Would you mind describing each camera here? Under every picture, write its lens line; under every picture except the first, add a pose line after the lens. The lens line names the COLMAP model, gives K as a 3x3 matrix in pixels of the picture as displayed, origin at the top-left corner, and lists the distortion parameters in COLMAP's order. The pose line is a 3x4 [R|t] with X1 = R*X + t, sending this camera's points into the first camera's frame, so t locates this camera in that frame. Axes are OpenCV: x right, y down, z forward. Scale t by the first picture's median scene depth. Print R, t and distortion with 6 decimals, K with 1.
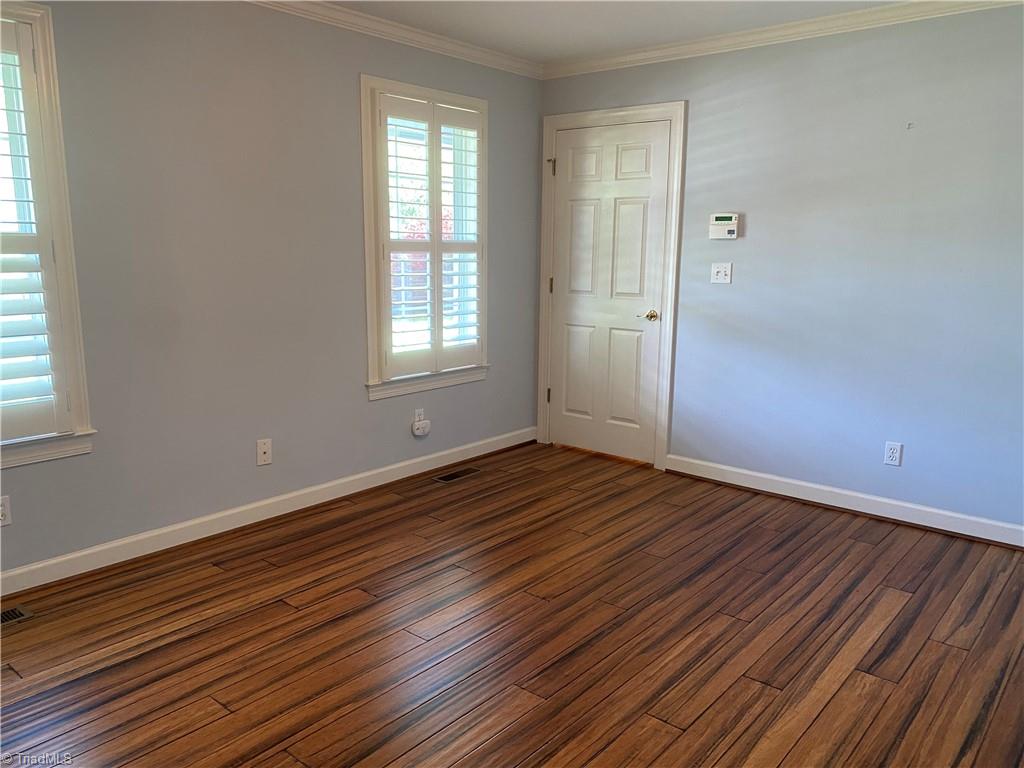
lens RADIAL K [[786.4, 0, 530.7], [0, 786.4, 382.5], [0, 0, 1]] dist [0.042782, 0.000911]
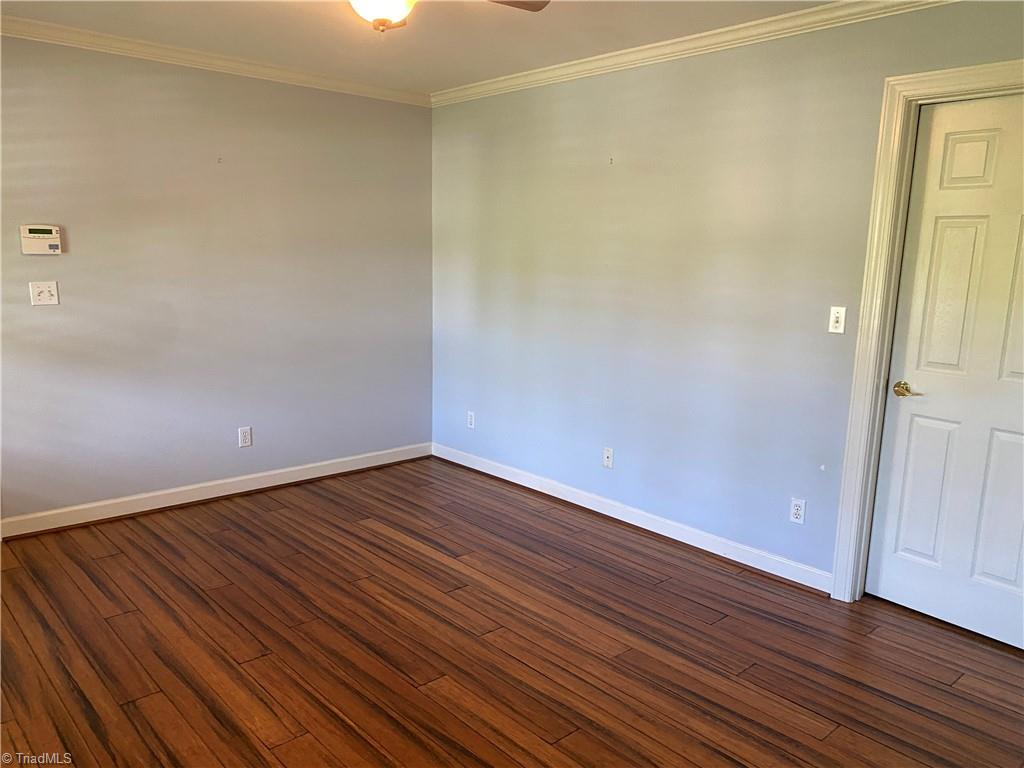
lens RADIAL K [[777.6, 0, 512.2], [0, 777.6, 390.1], [0, 0, 1]] dist [0.036306, -0.005822]
pose [[0.157647, -0.186199, 0.969782, -0.701665], [0.154521, 0.974616, 0.162008, -0.123641], [-0.975331, 0.124311, 0.182417, 0.452549]]
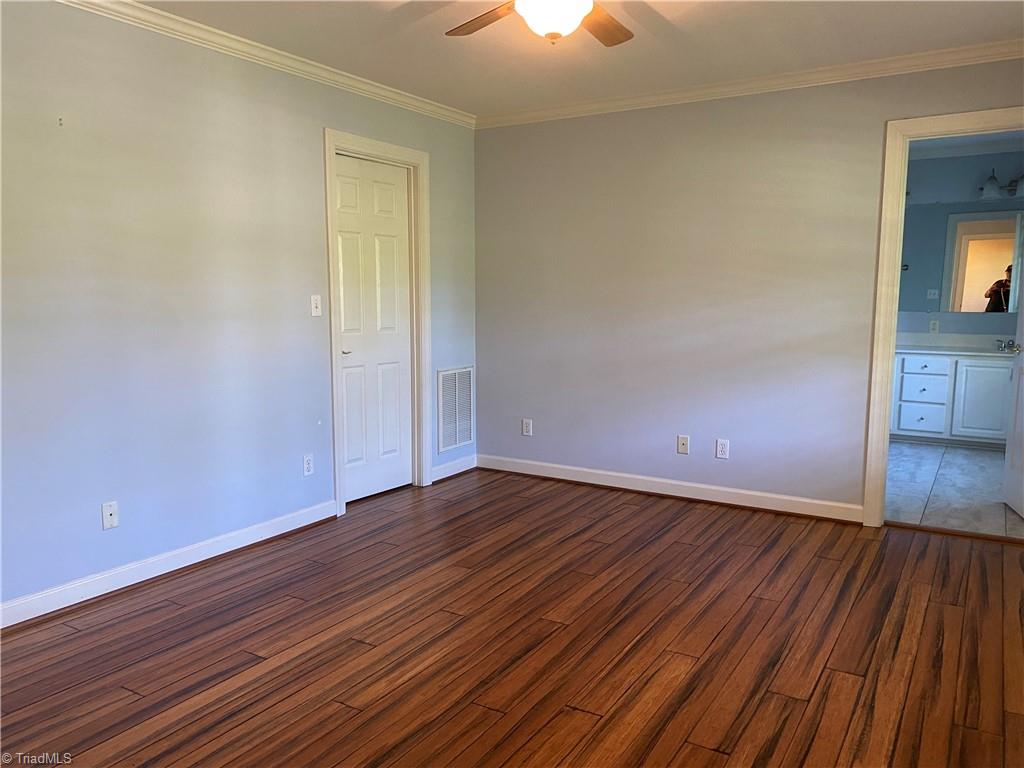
lens RADIAL K [[777.6, 0, 512.2], [0, 777.6, 390.1], [0, 0, 1]] dist [0.036306, -0.005822]
pose [[-0.992107, 0.002833, -0.125359, 0.160079], [-0.035039, 0.953655, 0.298857, -0.243854], [0.120396, 0.300890, -0.946028, 1.481603]]
